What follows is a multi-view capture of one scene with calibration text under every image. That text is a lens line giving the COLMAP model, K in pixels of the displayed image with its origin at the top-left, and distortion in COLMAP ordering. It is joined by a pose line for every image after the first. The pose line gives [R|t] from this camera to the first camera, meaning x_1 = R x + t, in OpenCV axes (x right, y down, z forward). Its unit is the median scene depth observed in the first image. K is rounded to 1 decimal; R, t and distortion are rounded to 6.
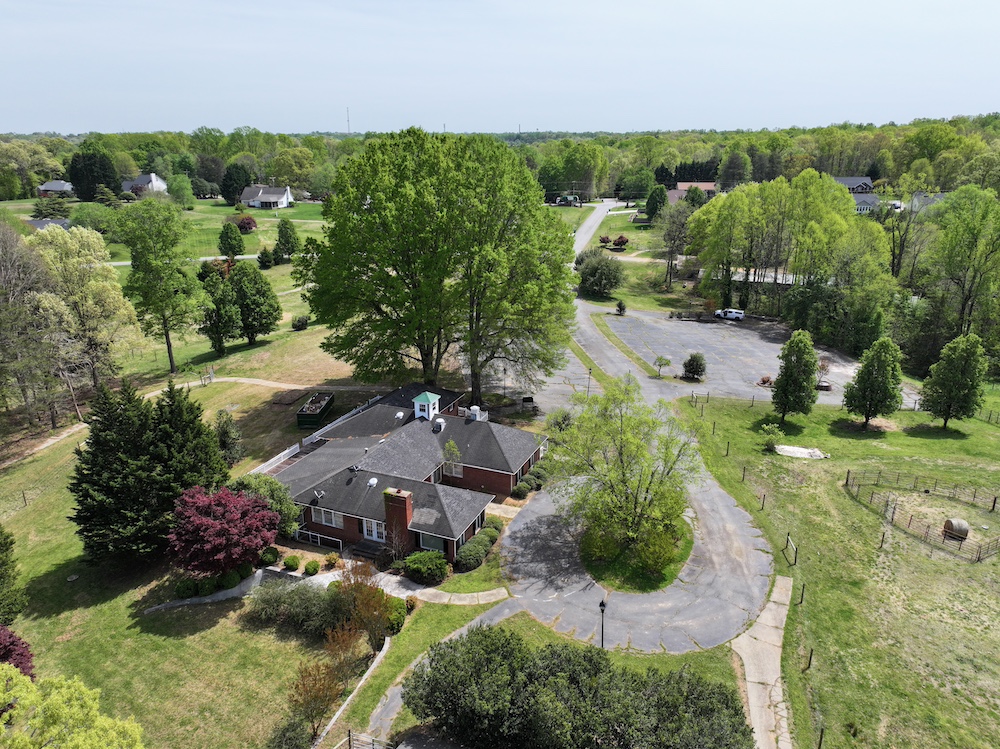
lens RADIAL K [[695.0, 0, 502.7], [0, 695.0, 315.8], [0, 0, 1]] dist [-0.044891, 0.045475]
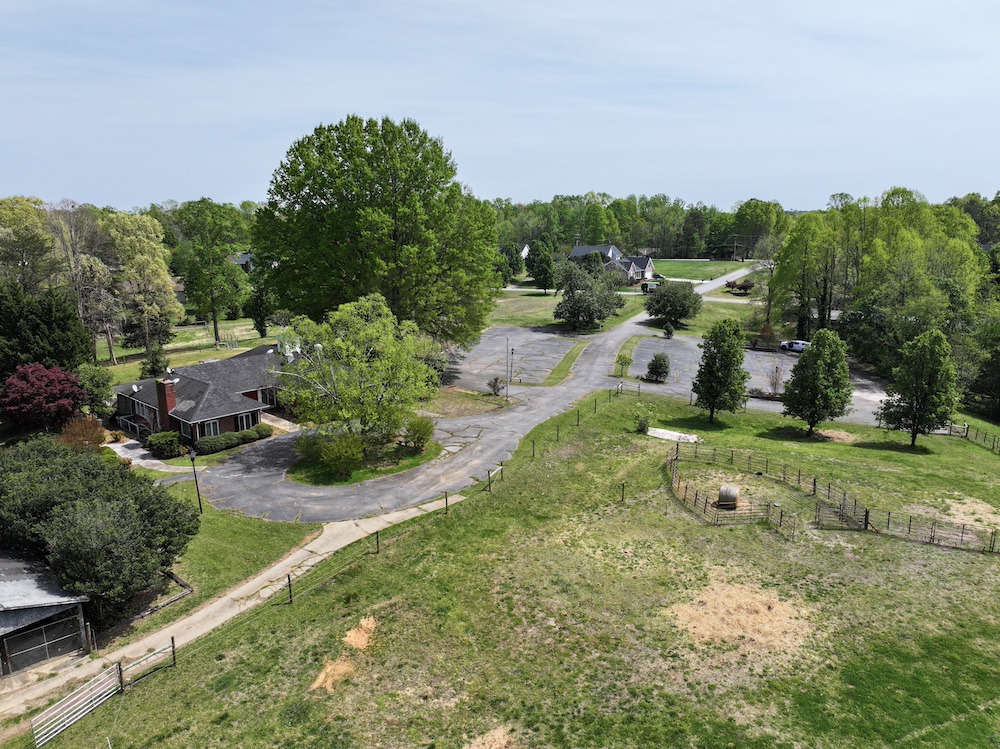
lens RADIAL K [[695.0, 0, 502.7], [0, 695.0, 315.8], [0, 0, 1]] dist [-0.044891, 0.045475]
pose [[0.946384, 0.045539, -0.319817, 0.439205], [-0.079224, 0.992499, -0.093112, 0.125919], [0.313178, 0.113457, 0.942893, 0.052618]]
